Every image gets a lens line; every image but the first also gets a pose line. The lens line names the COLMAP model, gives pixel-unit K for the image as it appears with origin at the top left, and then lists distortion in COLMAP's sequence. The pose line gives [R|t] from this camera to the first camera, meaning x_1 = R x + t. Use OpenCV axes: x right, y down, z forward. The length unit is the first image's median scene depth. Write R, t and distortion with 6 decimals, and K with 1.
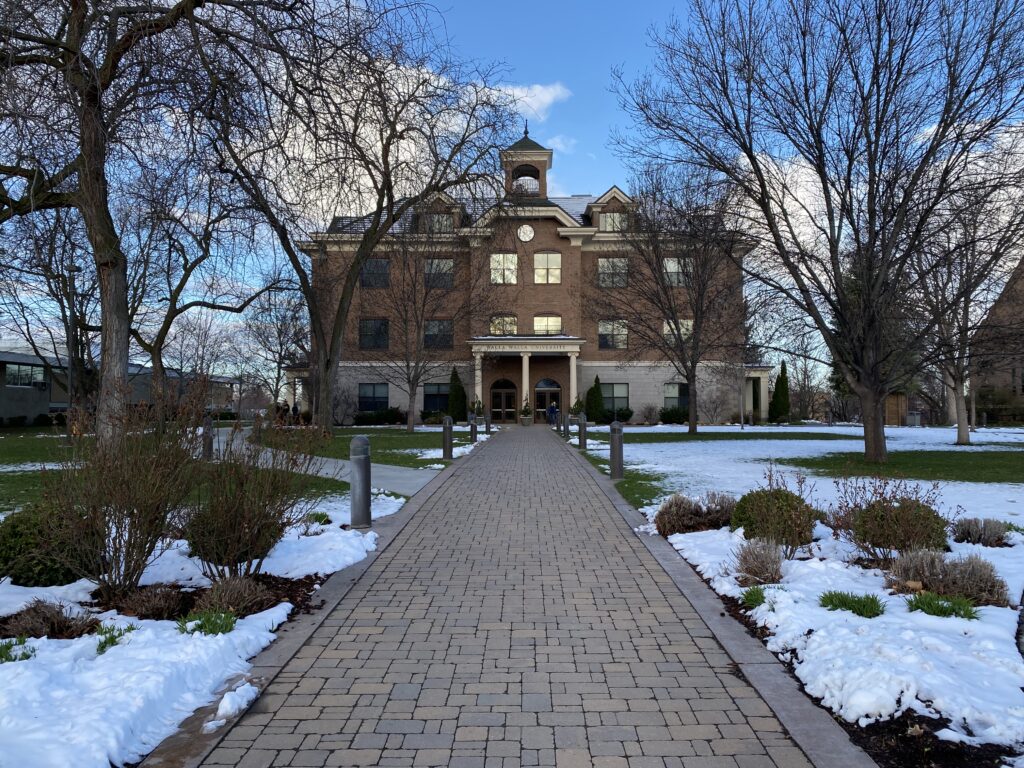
lens RADIAL K [[756.3, 0, 512.0], [0, 756.3, 384.0], [0, 0, 1]] dist [0.025731, -0.002208]
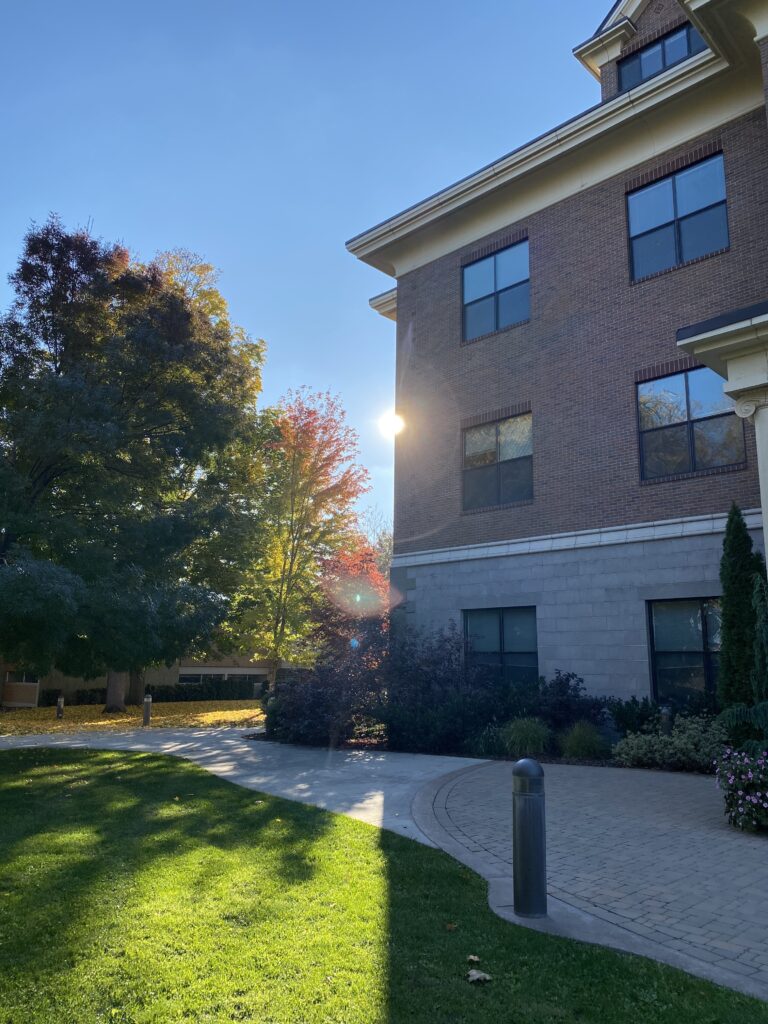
lens RADIAL K [[780.2, 0, 361.1], [0, 780.2, 509.6], [0, 0, 1]] dist [0.034666, -0.027810]
pose [[0.718265, -0.125138, -0.684424, 0.010046], [0.001914, 0.984045, -0.177911, 0.017147], [0.695767, 0.126478, 0.707044, 0.751007]]
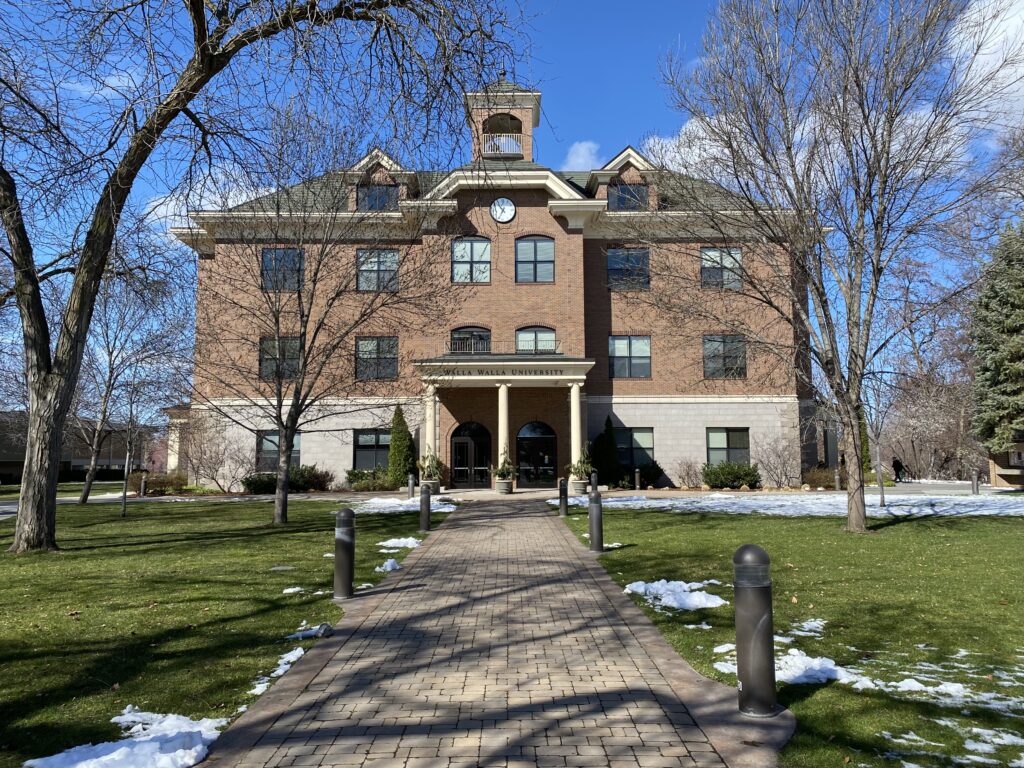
lens RADIAL K [[756.3, 0, 512.0], [0, 756.3, 384.0], [0, 0, 1]] dist [0.025731, -0.002208]
pose [[0.999668, -0.003828, 0.025496, 0.008123], [0.005282, 0.998348, -0.057205, -0.002457], [-0.025235, 0.057321, 0.998037, 0.324427]]
